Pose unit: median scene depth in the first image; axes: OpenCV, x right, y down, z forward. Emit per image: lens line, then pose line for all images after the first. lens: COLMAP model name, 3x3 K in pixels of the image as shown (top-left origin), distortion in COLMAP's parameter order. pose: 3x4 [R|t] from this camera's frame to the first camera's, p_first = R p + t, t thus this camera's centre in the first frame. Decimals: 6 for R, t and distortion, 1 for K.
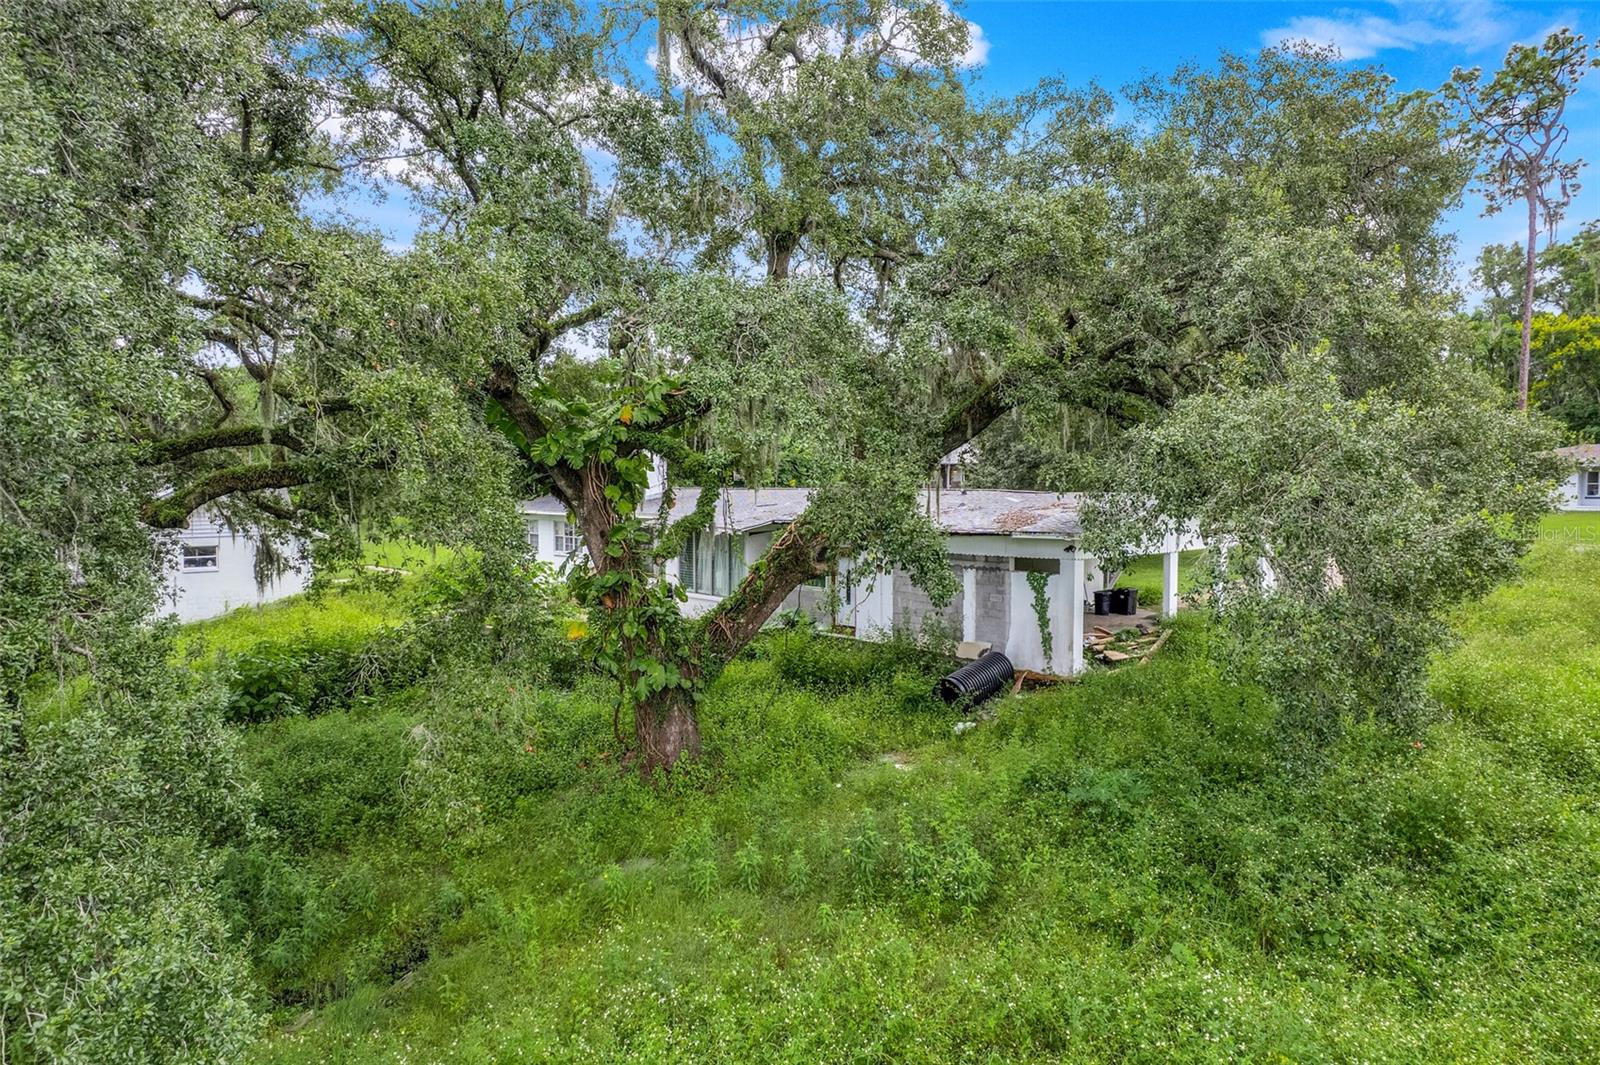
lens RADIAL K [[1044.6, 0, 804.0], [0, 1044.6, 534.9], [0, 0, 1]] dist [-0.068869, 0.070407]
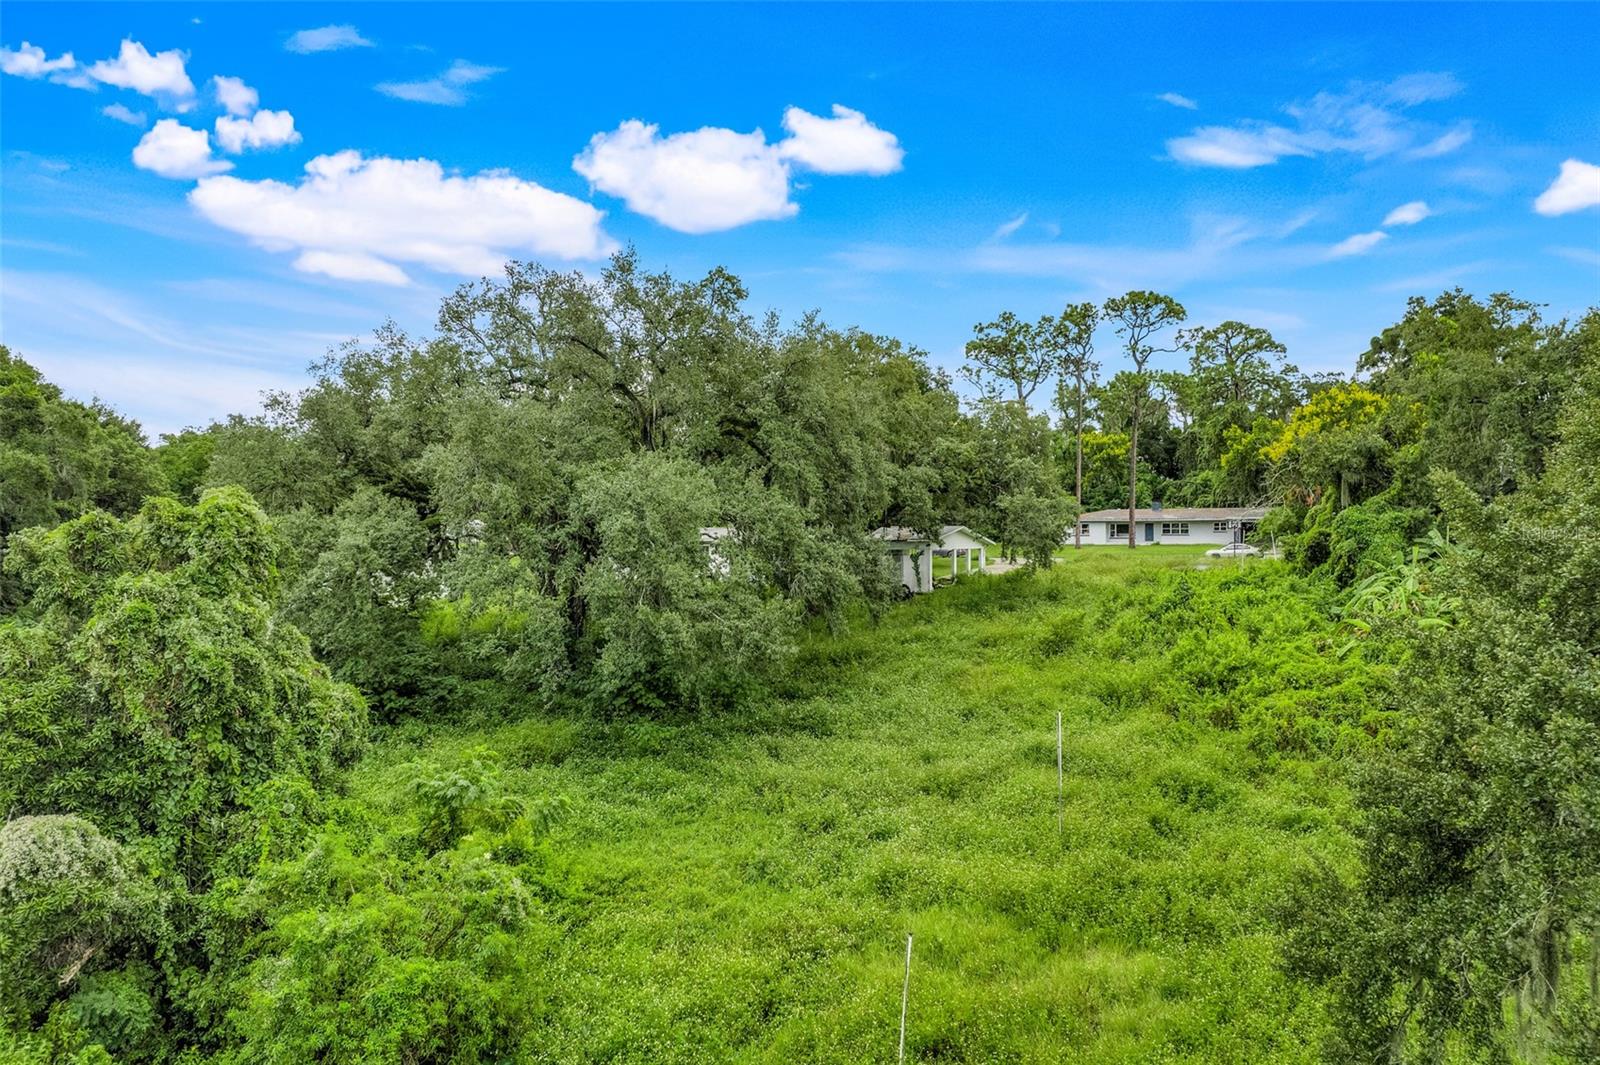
lens RADIAL K [[1044.6, 0, 804.0], [0, 1044.6, 534.9], [0, 0, 1]] dist [-0.068869, 0.070407]
pose [[0.942939, 0.003798, 0.332943, -0.410967], [0.015641, 0.998326, -0.055685, 0.057450], [-0.332597, 0.057715, 0.941301, -0.623367]]
